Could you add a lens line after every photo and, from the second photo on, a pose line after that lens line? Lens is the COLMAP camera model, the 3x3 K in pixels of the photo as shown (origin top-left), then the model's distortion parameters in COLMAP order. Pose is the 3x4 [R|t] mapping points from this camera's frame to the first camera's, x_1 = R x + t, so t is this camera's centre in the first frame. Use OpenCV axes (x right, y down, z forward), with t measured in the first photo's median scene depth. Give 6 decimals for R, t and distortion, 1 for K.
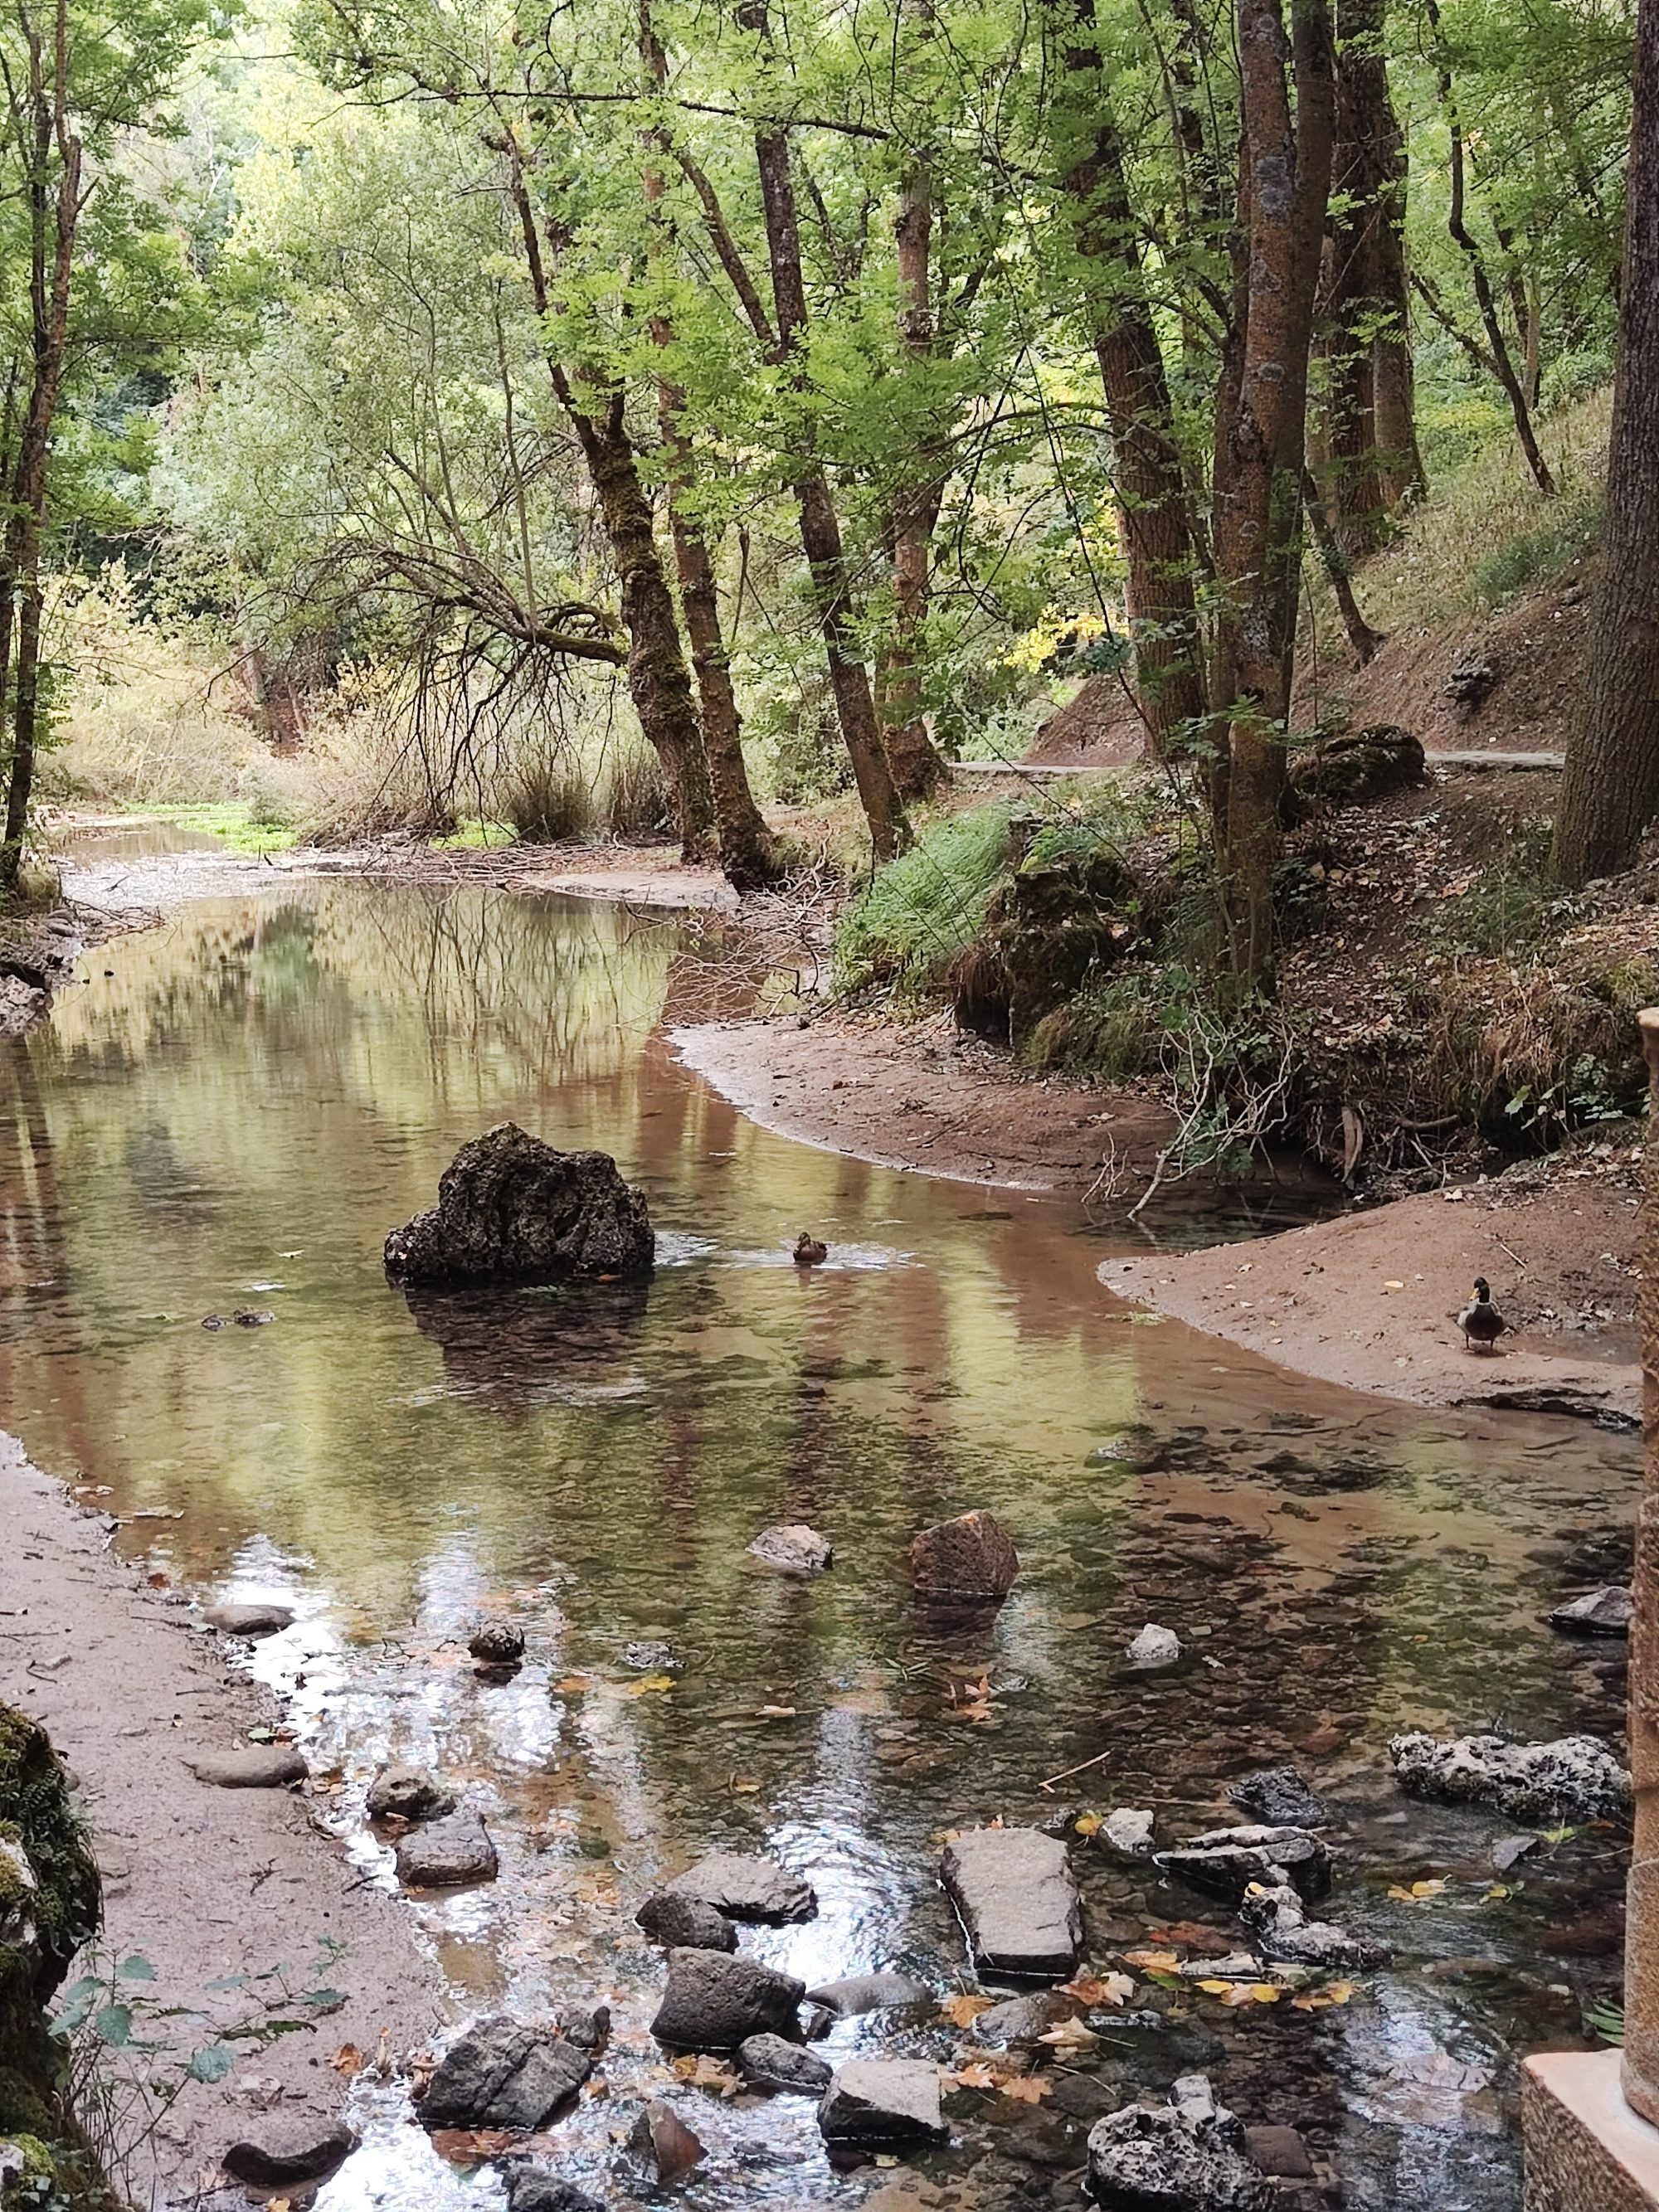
lens RADIAL K [[3111.5, 0, 829.5], [0, 3111.5, 1106.0], [0, 0, 1]] dist [0.127787, -0.454322]
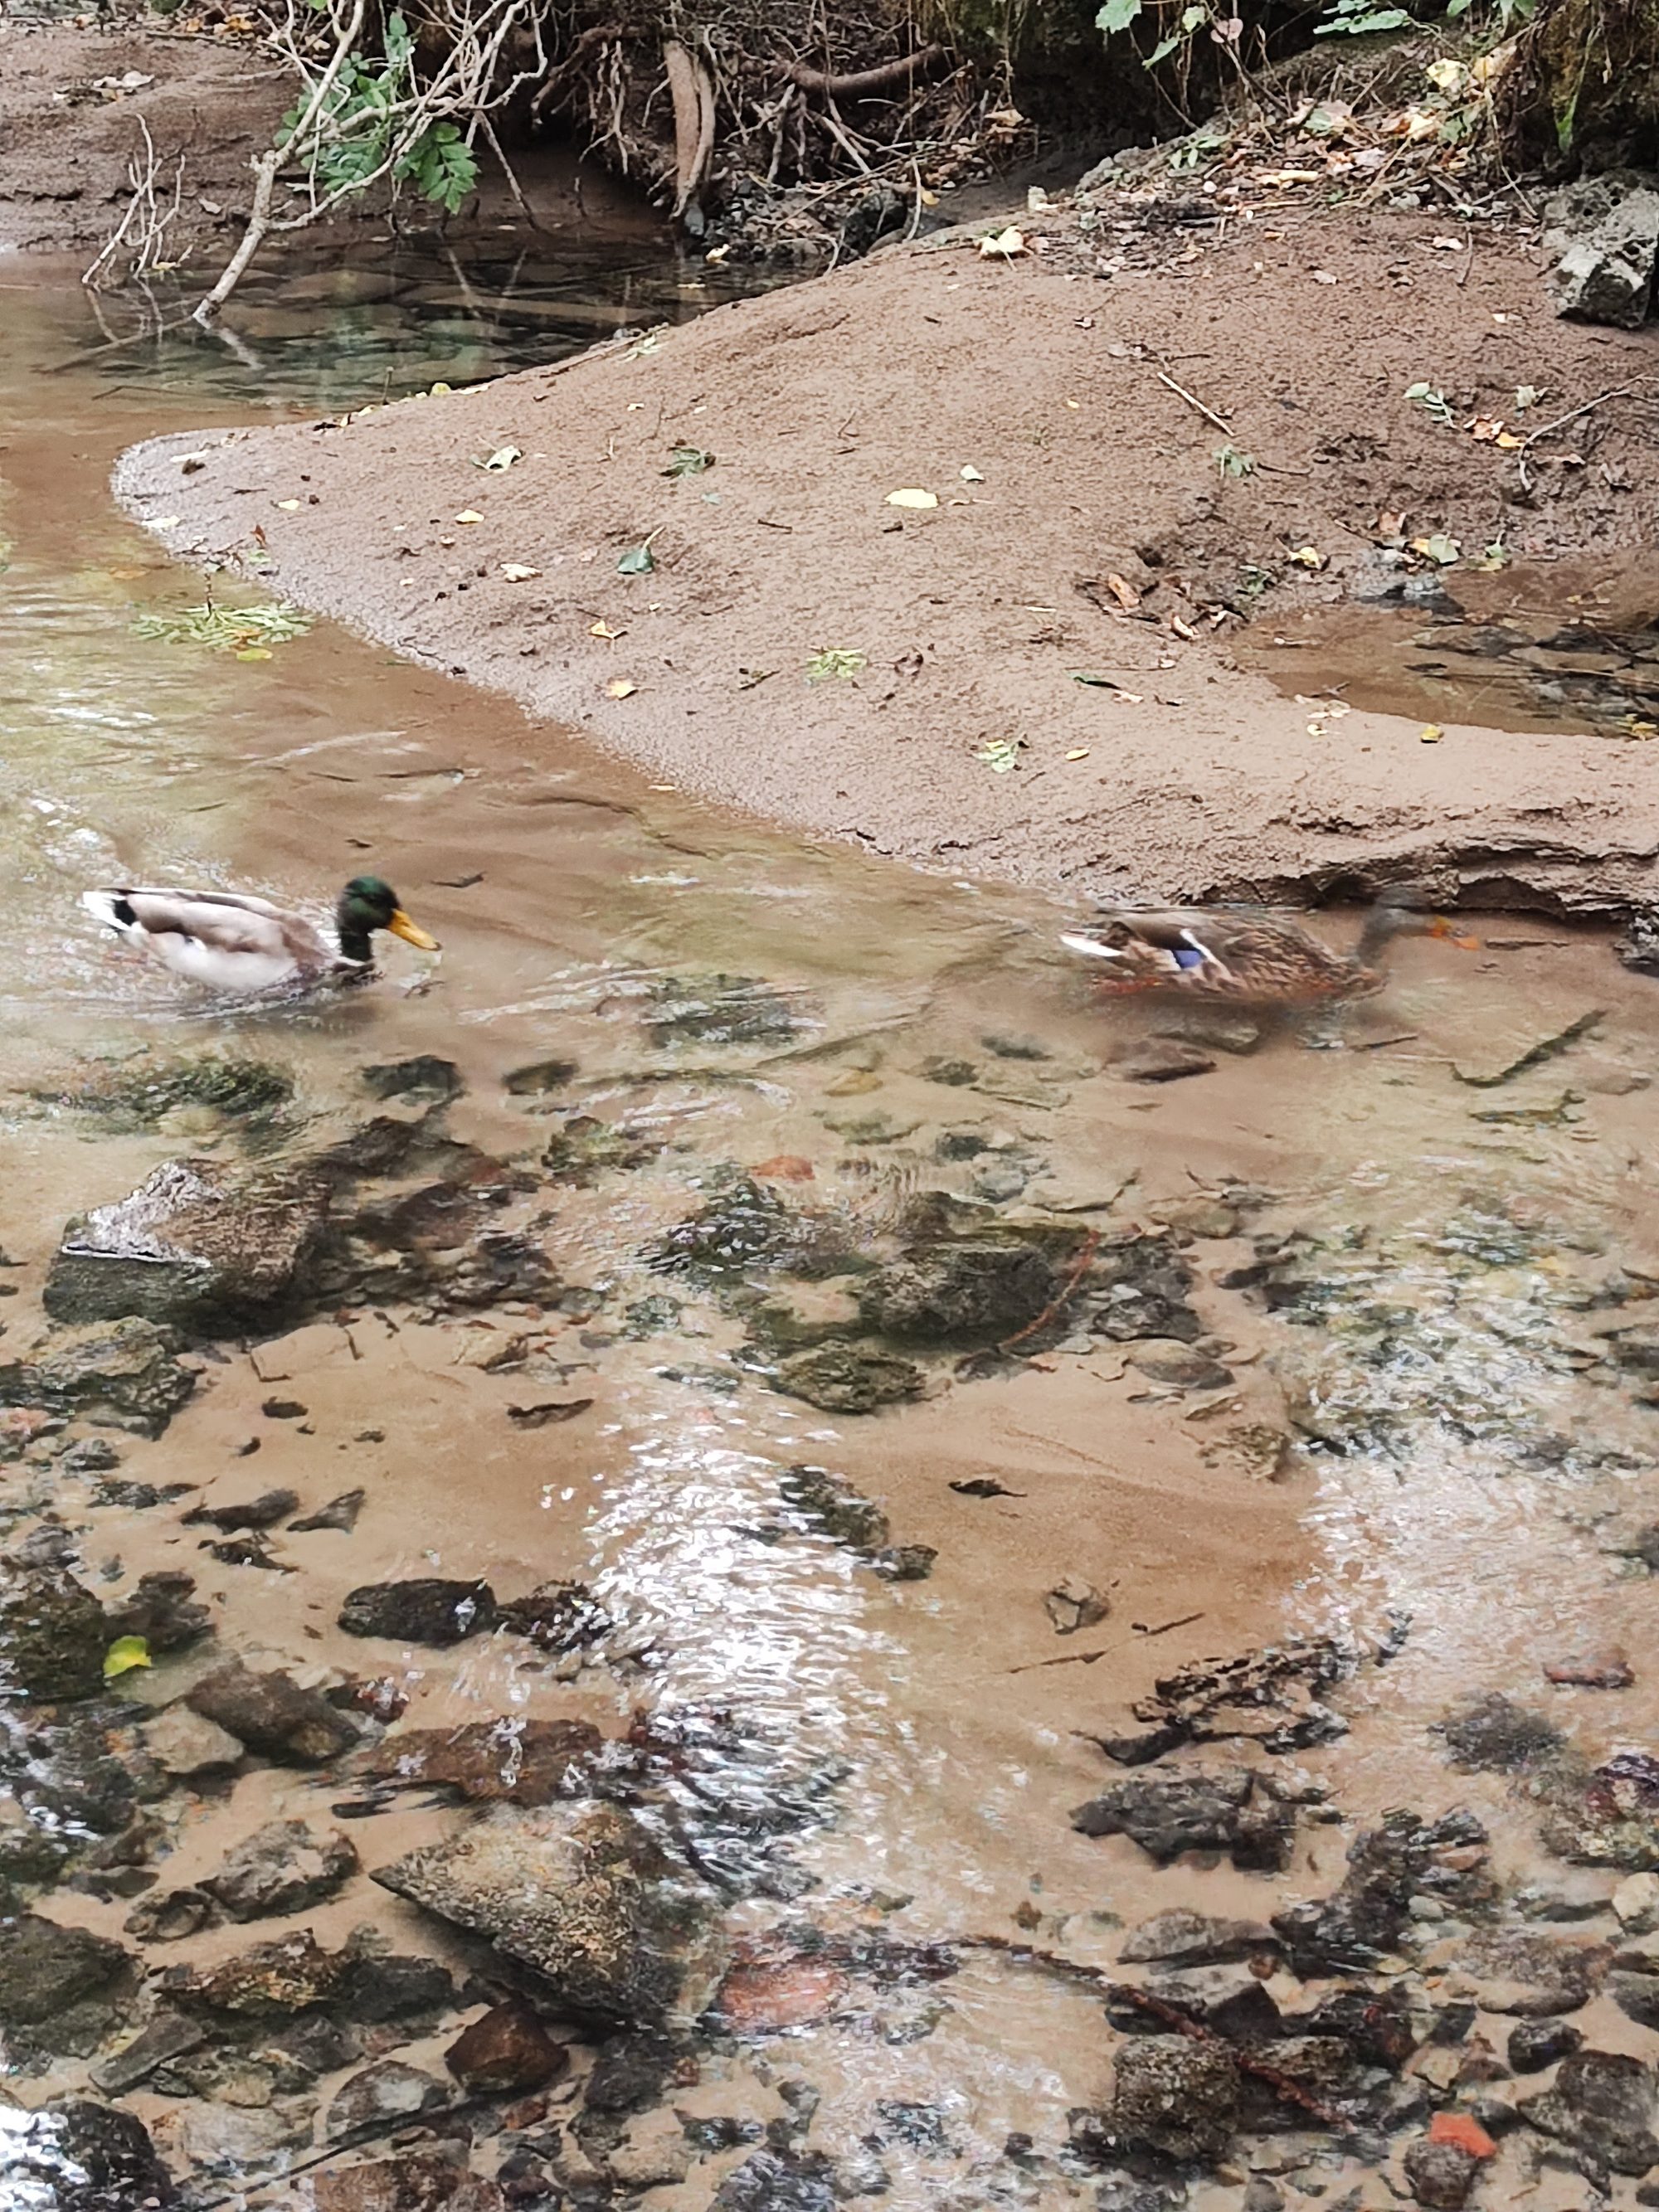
lens RADIAL K [[3795.1, 0, 829.5], [0, 3795.1, 1106.0], [0, 0, 1]] dist [0.201963, -0.901499]
pose [[0.969563, -0.084472, 0.229811, 0.049485], [0.024773, 0.967630, 0.251156, 0.010419], [-0.243587, -0.237818, 0.940270, 0.452943]]
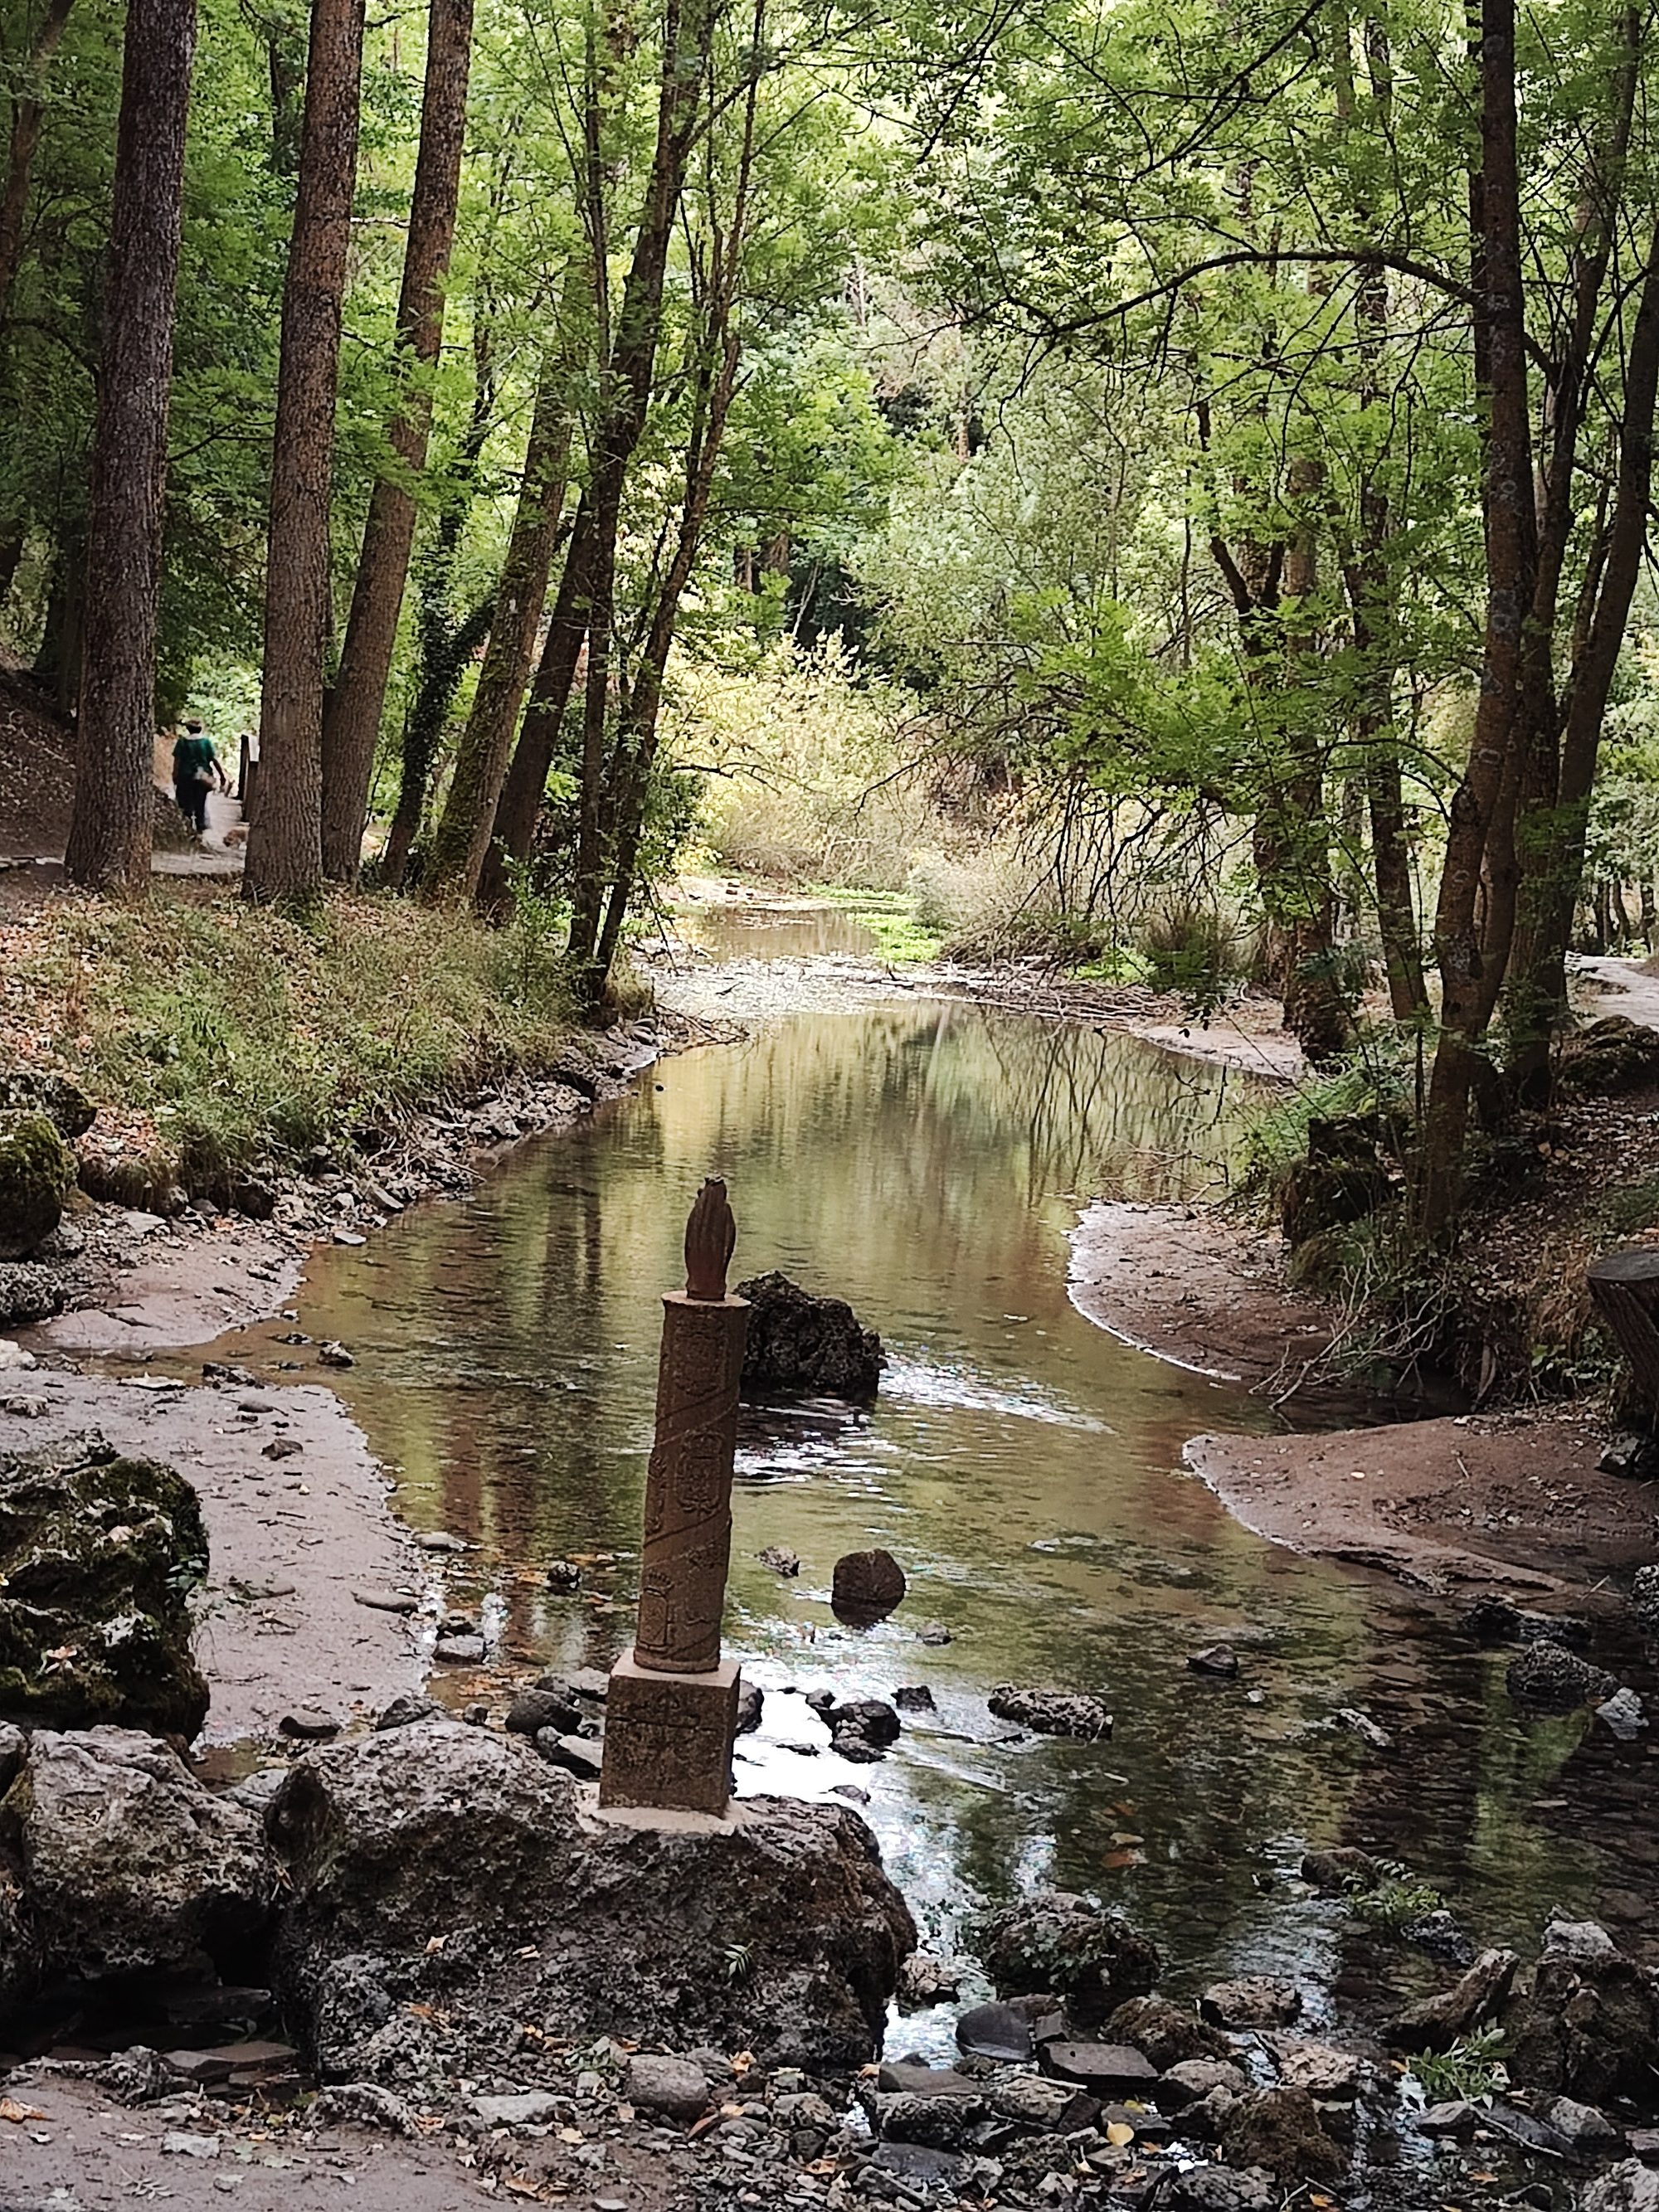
lens RADIAL K [[3795.1, 0, 829.5], [0, 3795.1, 1106.0], [0, 0, 1]] dist [0.201963, -0.901499]
pose [[0.964538, 0.119328, -0.235430, 0.269430], [-0.127122, 0.991721, -0.018156, -0.034893], [0.231314, 0.047440, 0.971722, -0.549825]]
